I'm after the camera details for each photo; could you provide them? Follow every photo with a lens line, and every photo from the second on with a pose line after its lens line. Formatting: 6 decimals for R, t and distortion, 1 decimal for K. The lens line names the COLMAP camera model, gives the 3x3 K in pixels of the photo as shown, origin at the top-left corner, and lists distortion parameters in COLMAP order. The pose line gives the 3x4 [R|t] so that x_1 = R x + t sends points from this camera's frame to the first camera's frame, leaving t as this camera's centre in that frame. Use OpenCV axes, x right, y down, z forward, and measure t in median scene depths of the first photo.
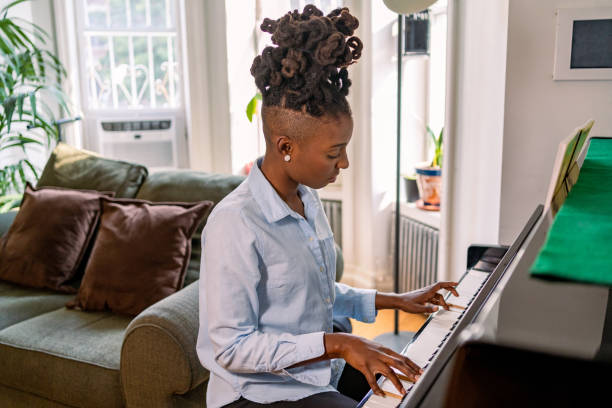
lens RADIAL K [[646.7, 0, 297.7], [0, 646.7, 218.9], [0, 0, 1]] dist [-0.009118, 0.001162]
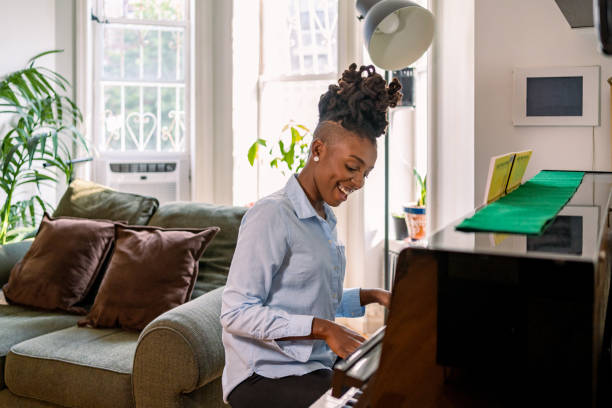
lens RADIAL K [[702.6, 0, 306.8], [0, 702.6, 142.3], [0, 0, 1]] dist [-0.008528, -0.009442]
pose [[0.999637, 0.019174, 0.018911, -0.005489], [-0.014835, 0.978115, -0.207538, 0.070258], [-0.022477, 0.207182, 0.978044, -0.196065]]
